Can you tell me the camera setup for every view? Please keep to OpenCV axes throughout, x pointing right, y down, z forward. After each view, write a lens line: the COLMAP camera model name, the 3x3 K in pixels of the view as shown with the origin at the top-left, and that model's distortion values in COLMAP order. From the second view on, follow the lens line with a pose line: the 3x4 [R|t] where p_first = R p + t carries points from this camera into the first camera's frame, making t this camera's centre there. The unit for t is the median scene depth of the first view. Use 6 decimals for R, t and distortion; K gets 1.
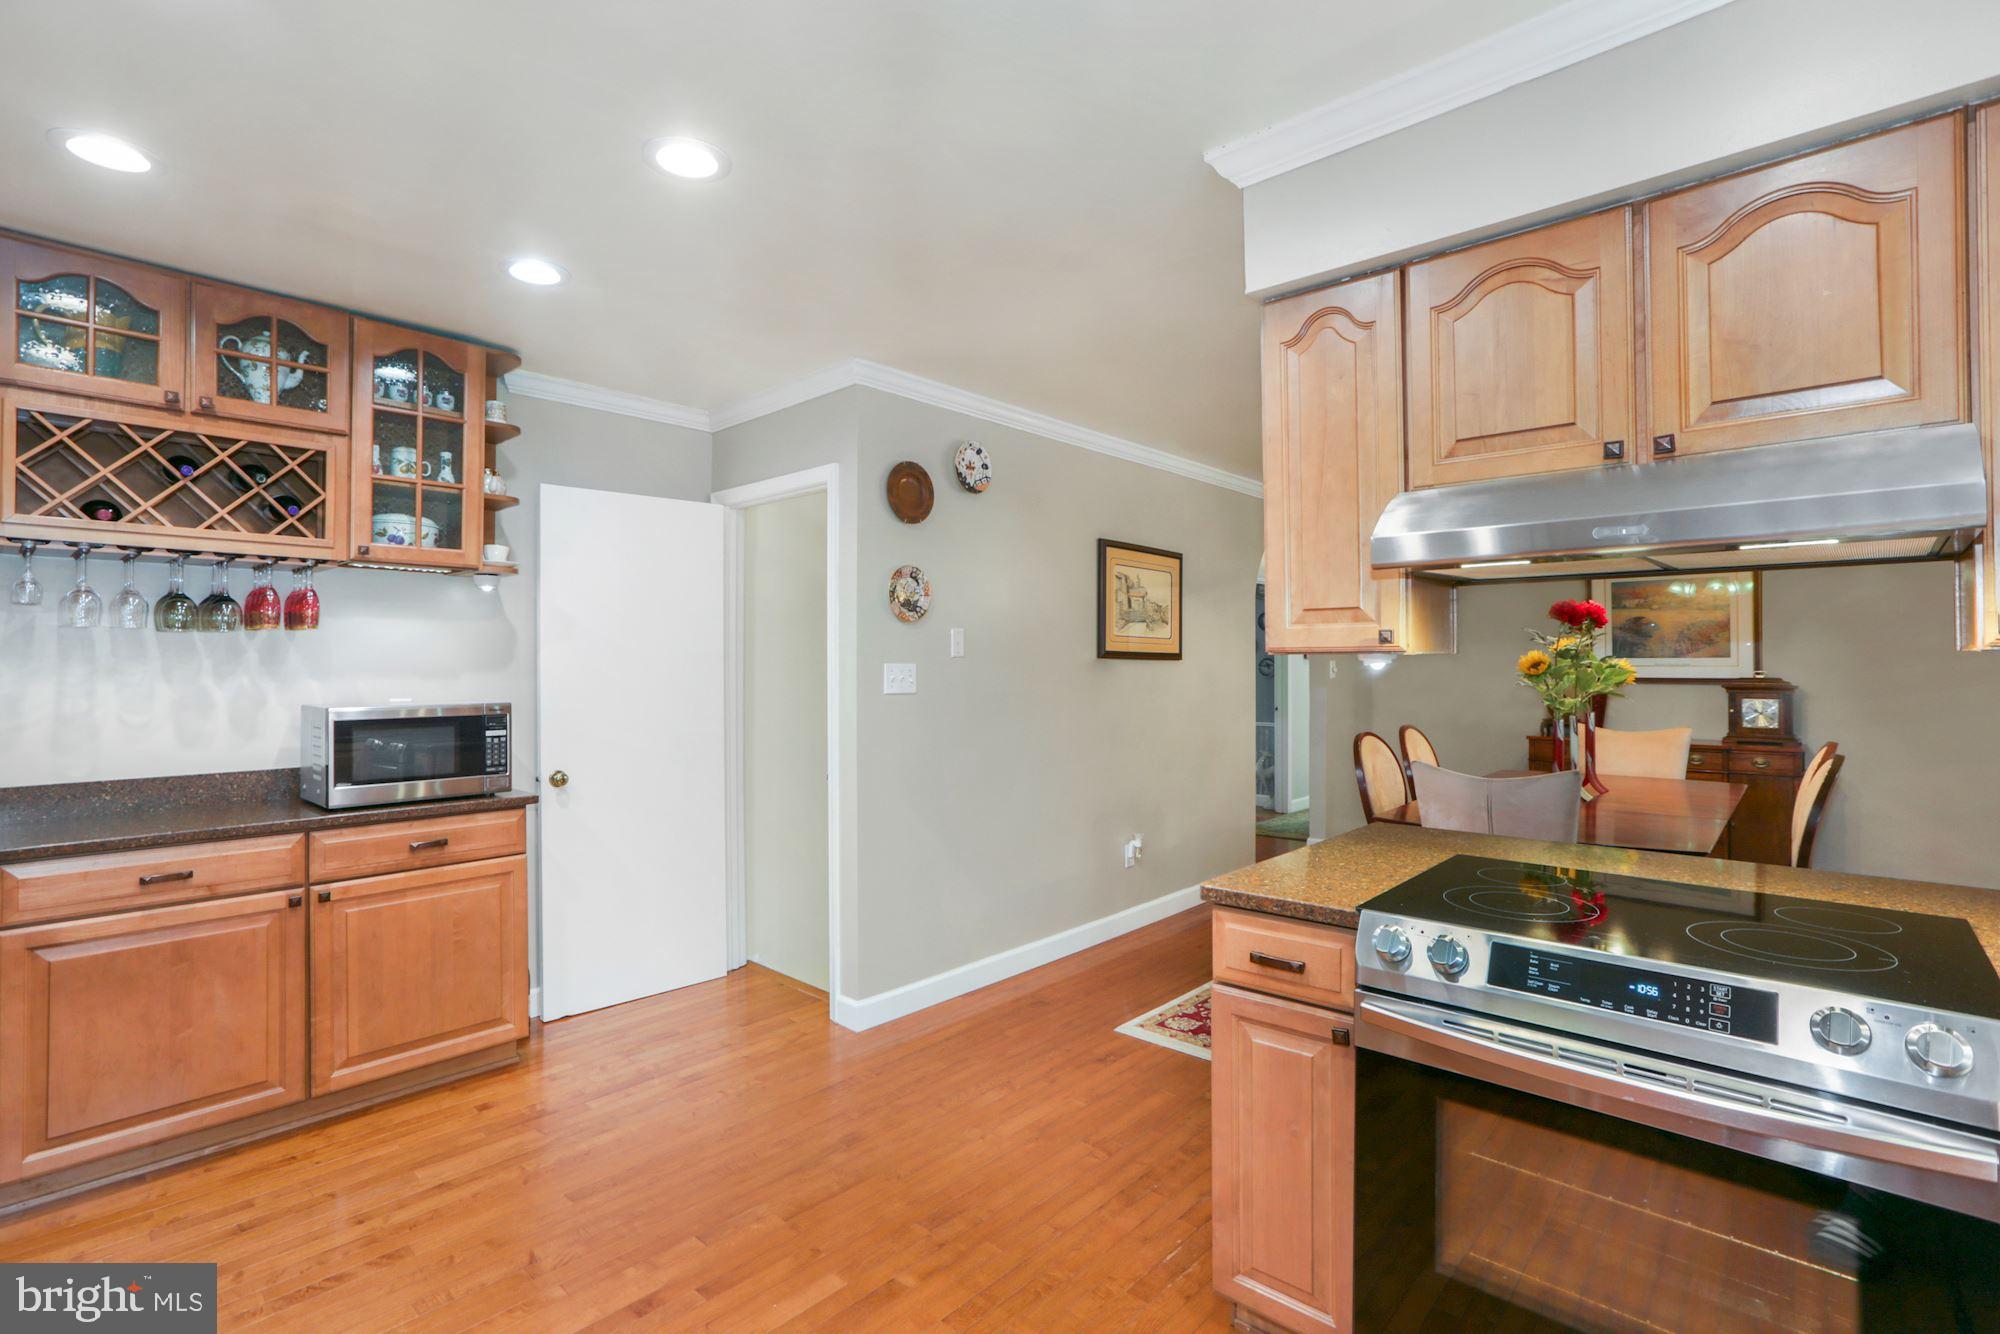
lens RADIAL K [[917.9, 0, 983.8], [0, 917.9, 677.7], [0, 0, 1]] dist [-0.021515, 0.002815]
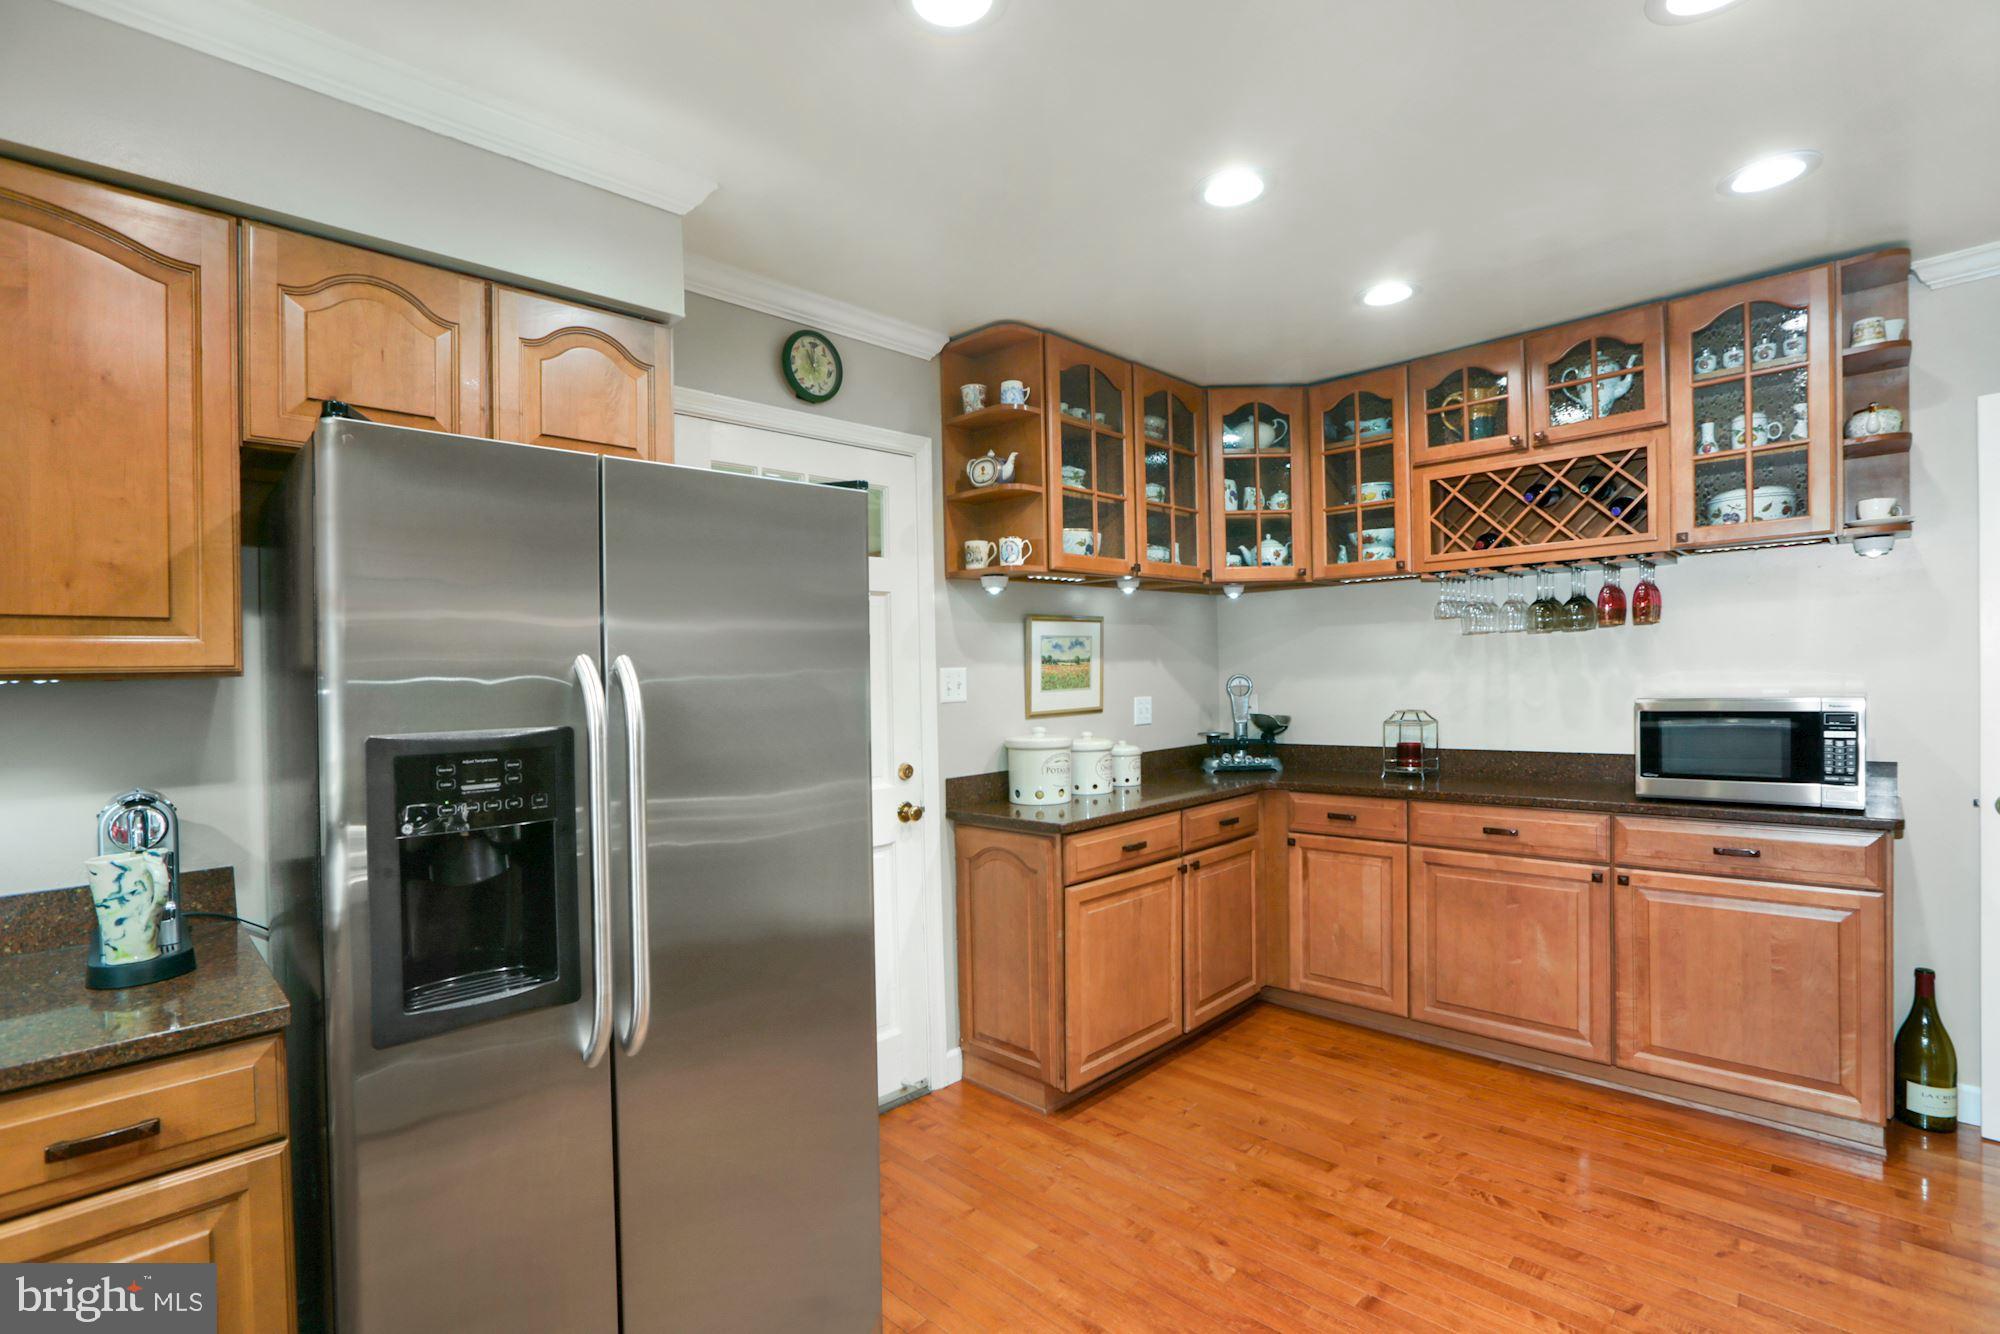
lens RADIAL K [[917.9, 0, 1010.6], [0, 917.9, 683.6], [0, 0, 1]] dist [-0.021515, 0.002815]
pose [[-0.018284, 0.011077, -0.999771, 0.313297], [0.011071, 0.999880, 0.010875, -0.002375], [0.999772, -0.010869, -0.018404, 0.304231]]
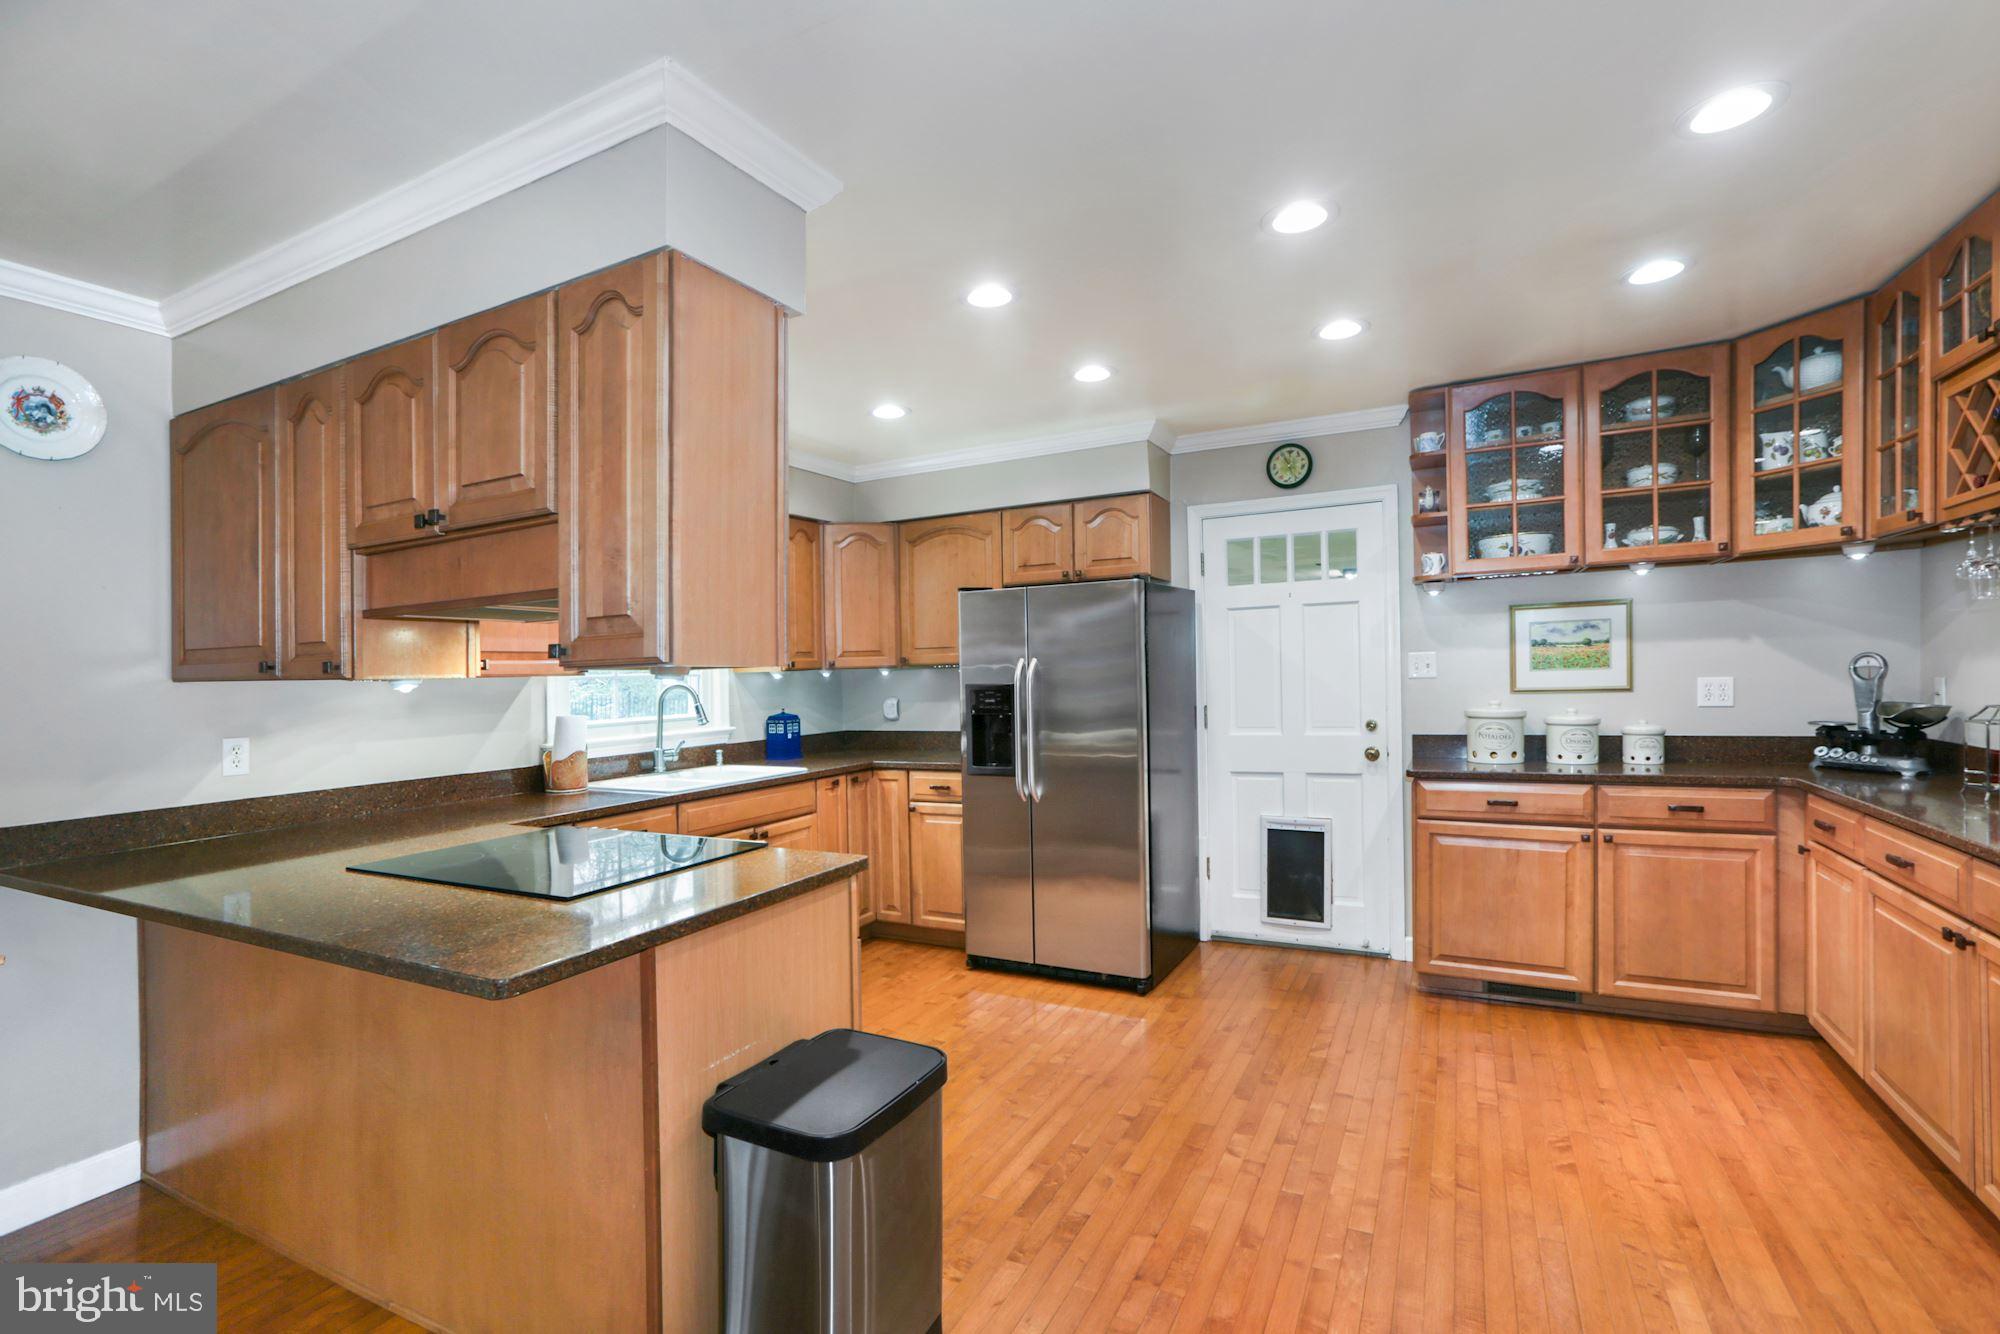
lens RADIAL K [[917.9, 0, 984.3], [0, 917.9, 674.9], [0, 0, 1]] dist [-0.021515, 0.002815]
pose [[-0.963495, 0.026250, -0.266435, 0.265937], [0.022329, 0.999593, 0.017735, -0.015279], [0.266792, 0.011138, -0.963690, 1.452392]]
